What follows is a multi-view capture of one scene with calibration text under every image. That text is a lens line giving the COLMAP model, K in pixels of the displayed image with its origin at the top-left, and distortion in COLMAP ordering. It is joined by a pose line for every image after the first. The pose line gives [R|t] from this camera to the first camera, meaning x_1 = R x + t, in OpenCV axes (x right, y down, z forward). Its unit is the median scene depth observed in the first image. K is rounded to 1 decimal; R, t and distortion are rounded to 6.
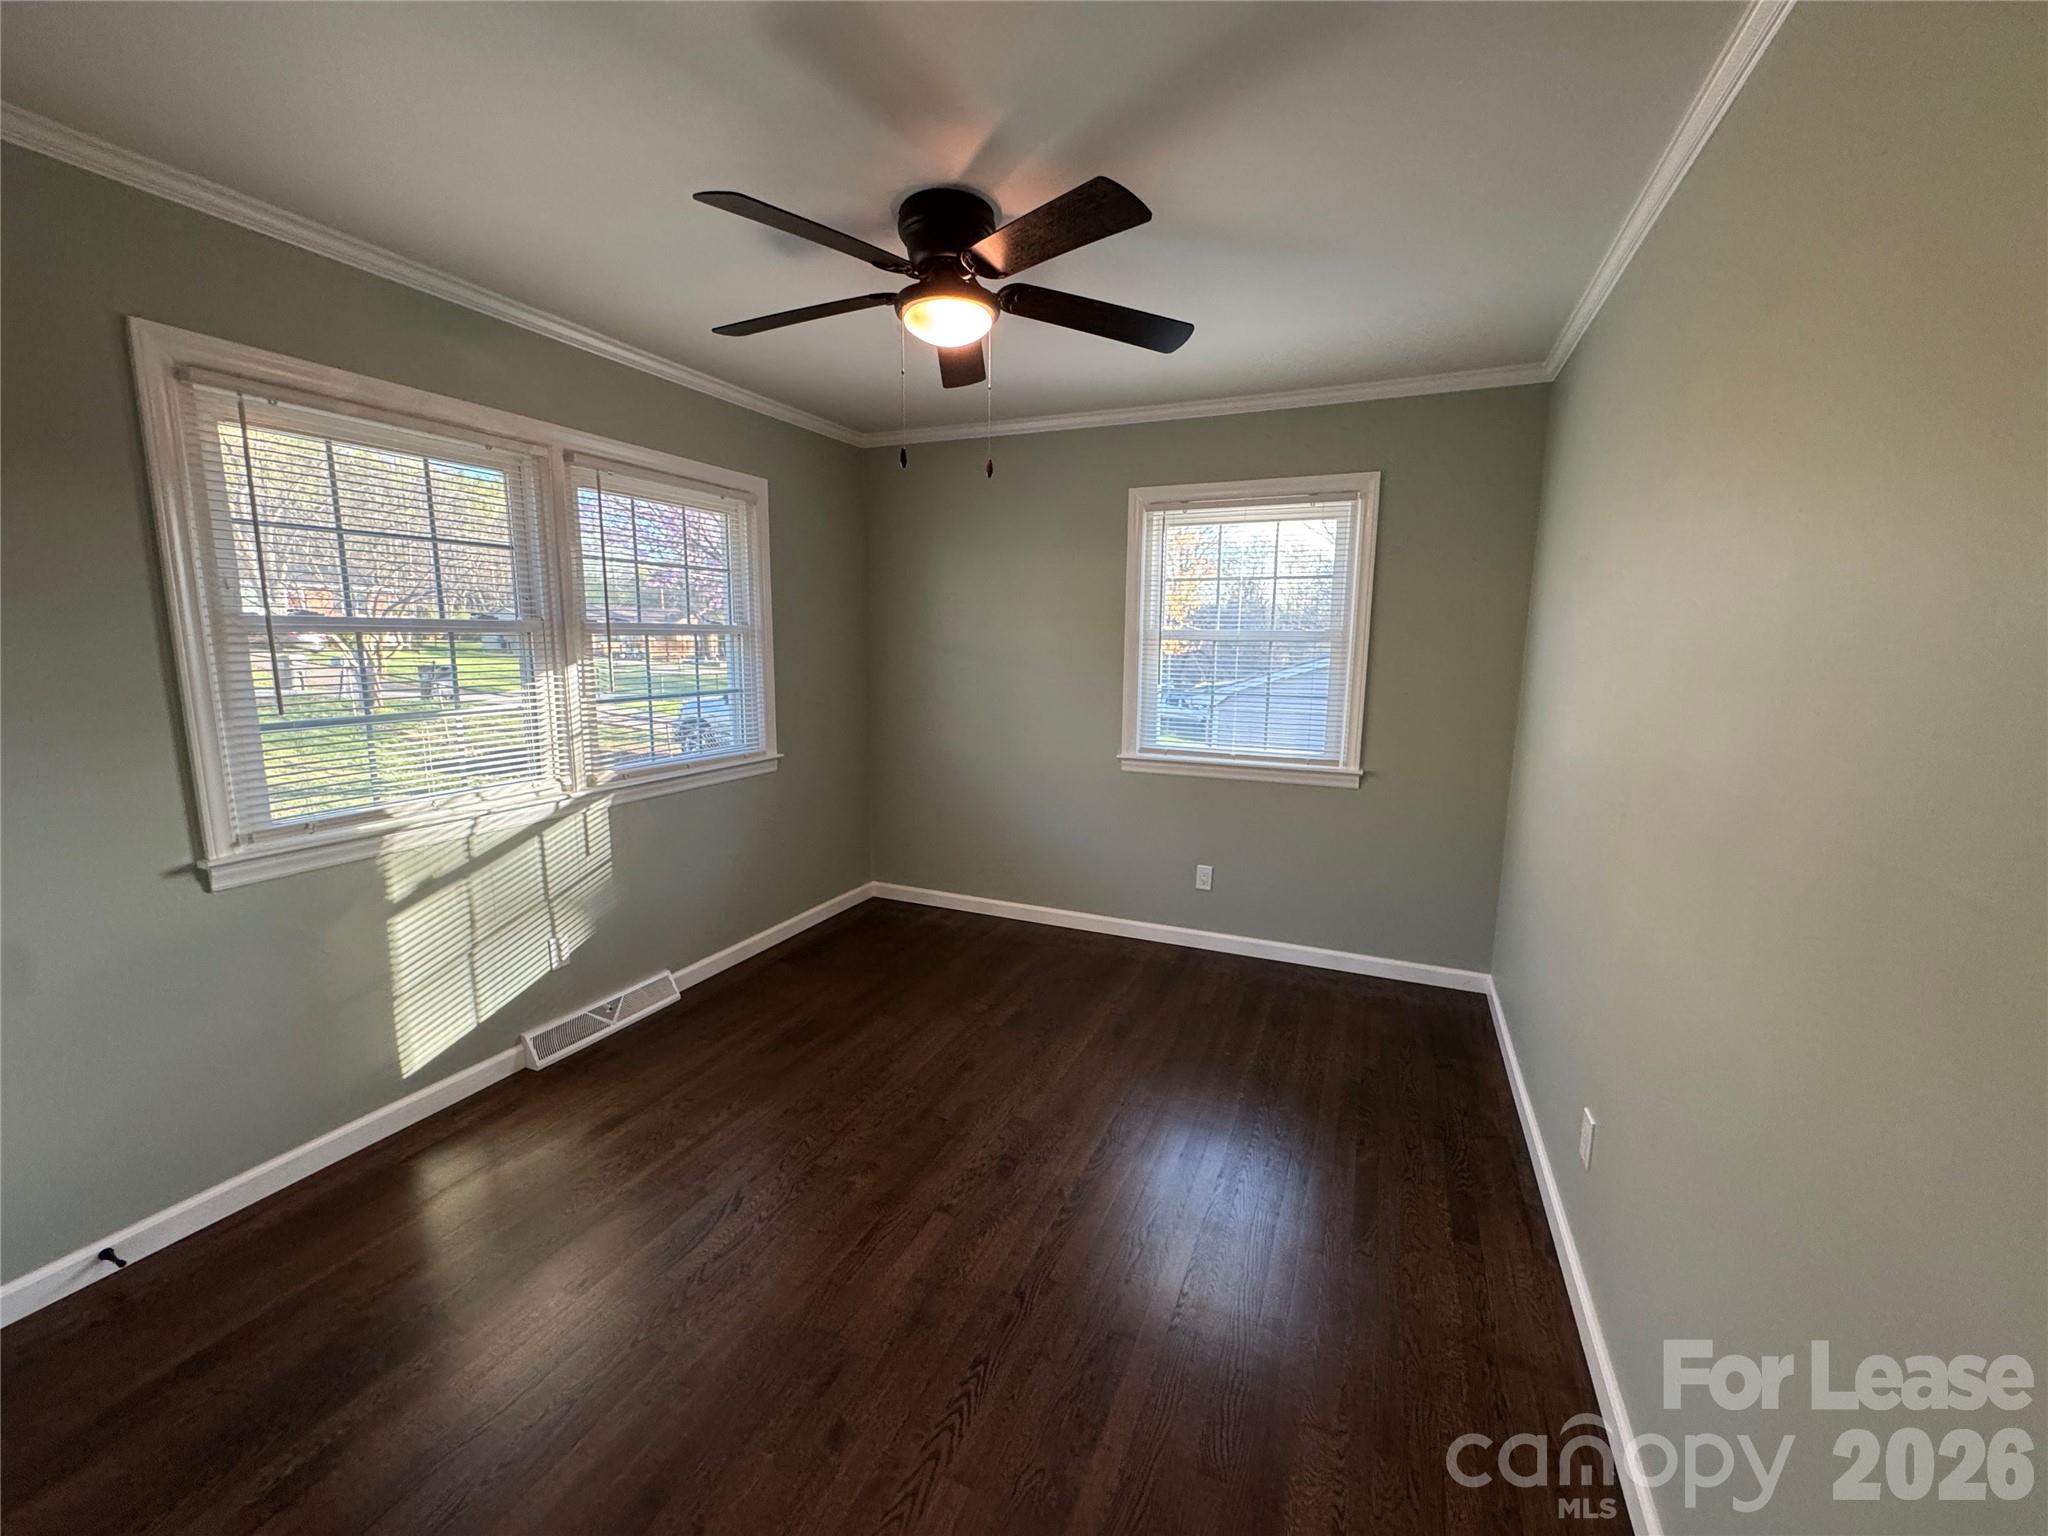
lens RADIAL K [[806.0, 0, 982.9], [0, 806.0, 756.1], [0, 0, 1]] dist [-0.000801, 0.000294]
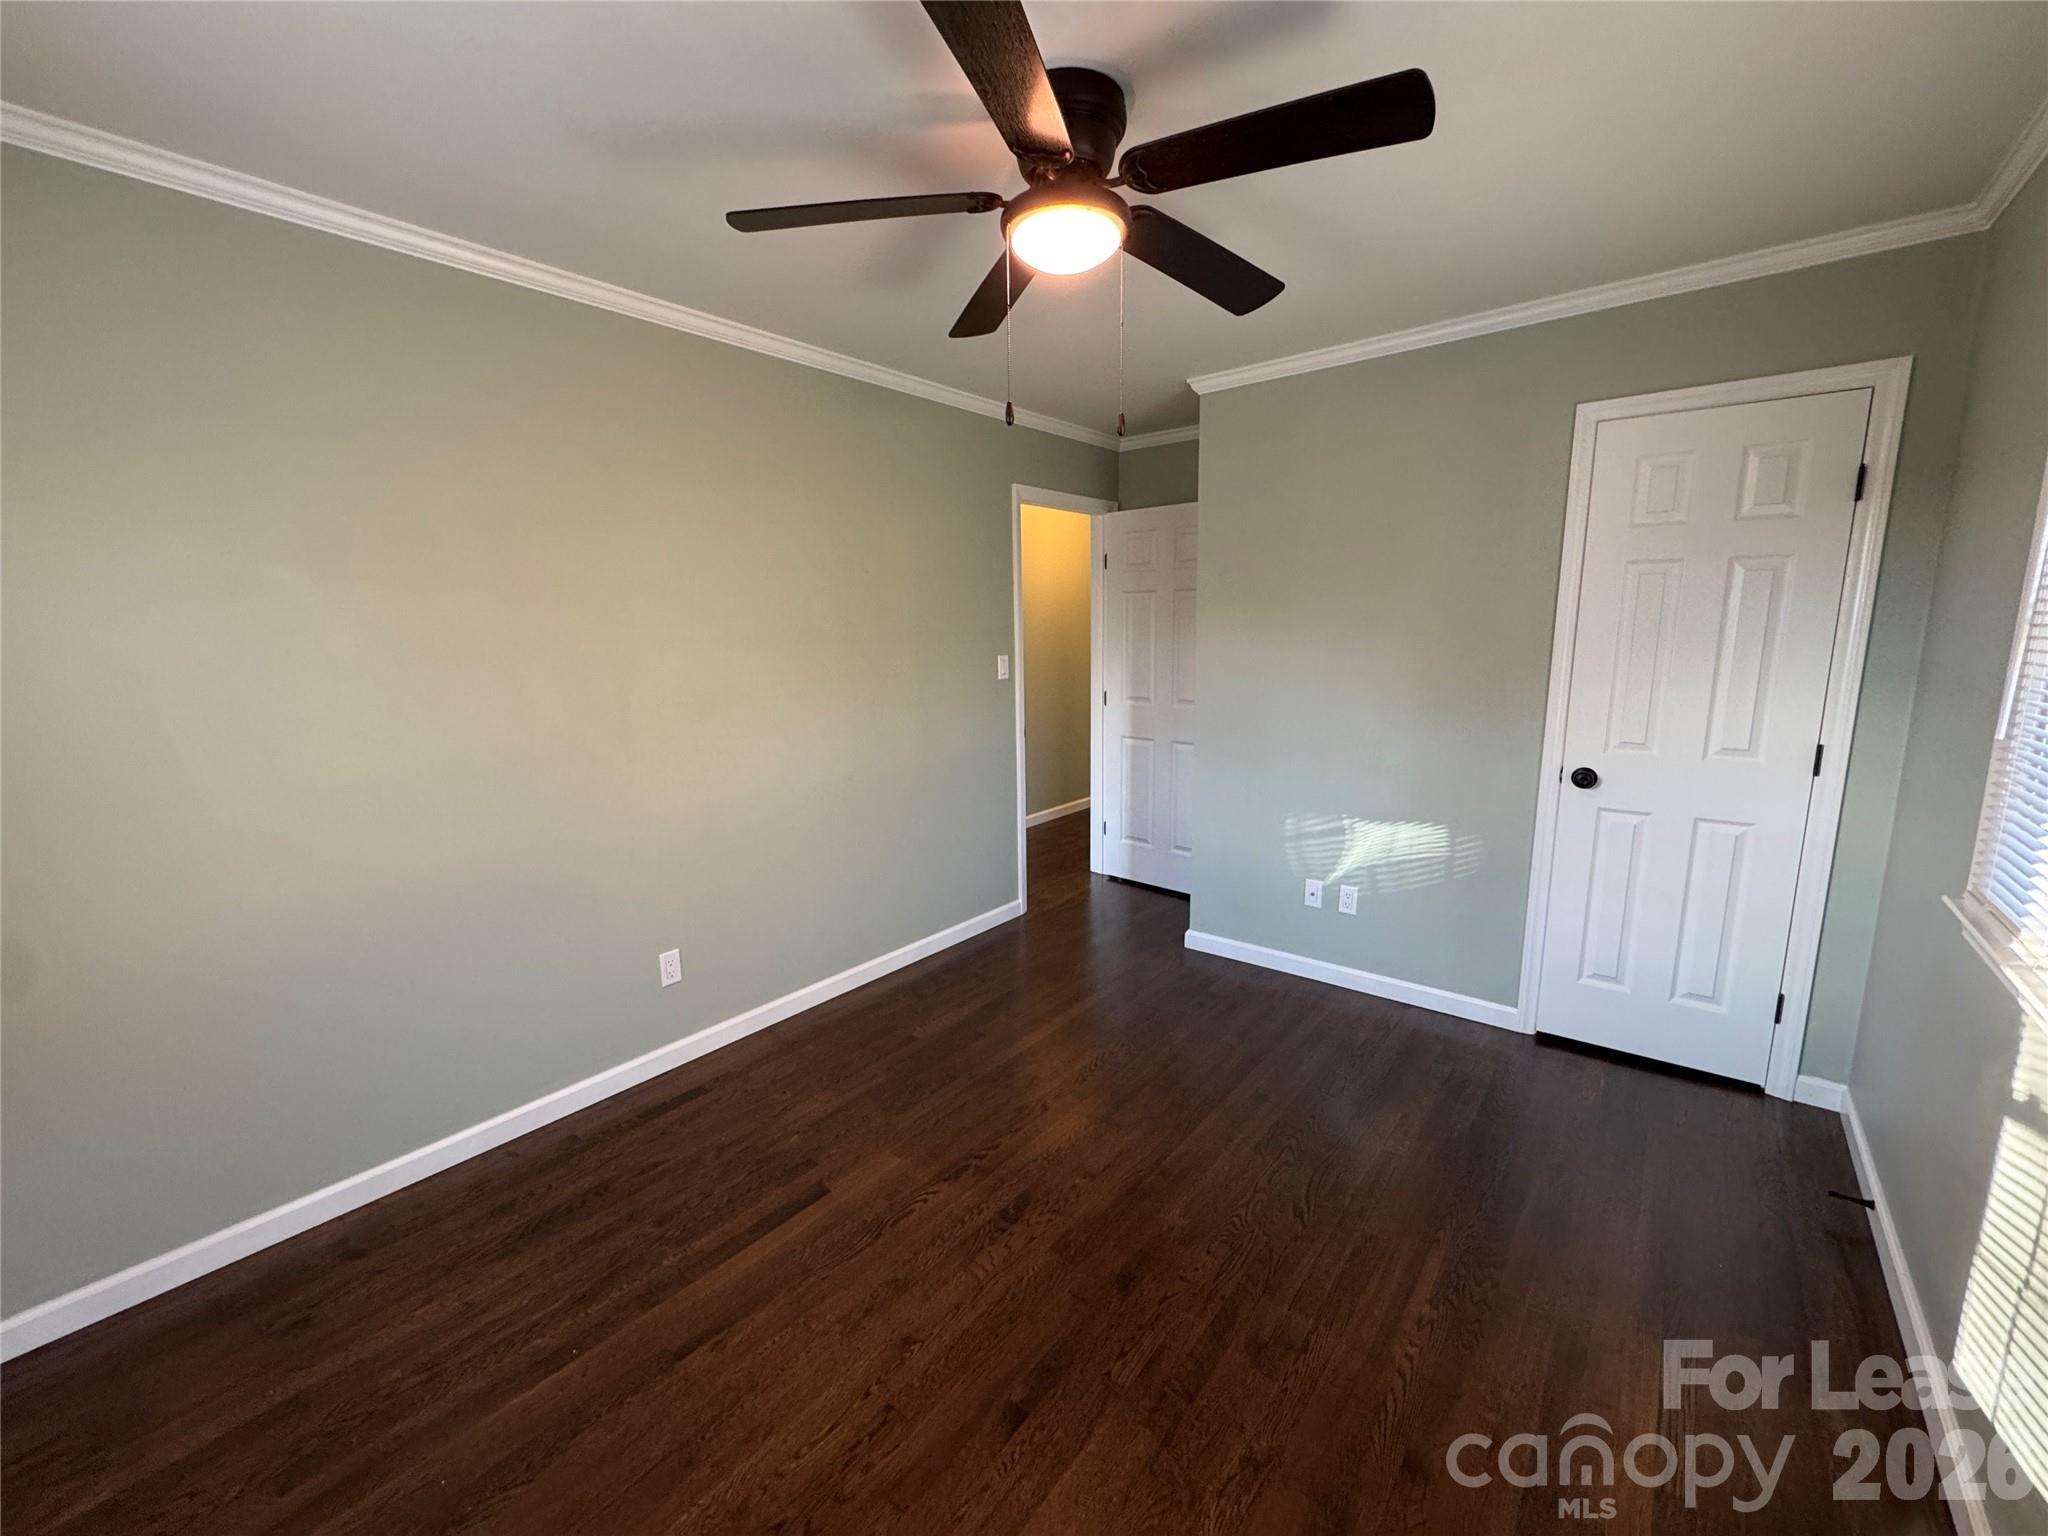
lens RADIAL K [[822.1, 0, 980.3], [0, 822.1, 767.5], [0, 0, 1]] dist [-0.007077, 0.000059]
pose [[0.969372, 0.015660, -0.245099, 0.131864], [-0.010945, 0.999728, 0.020588, -0.038988], [0.245354, -0.017275, 0.969280, 0.265480]]
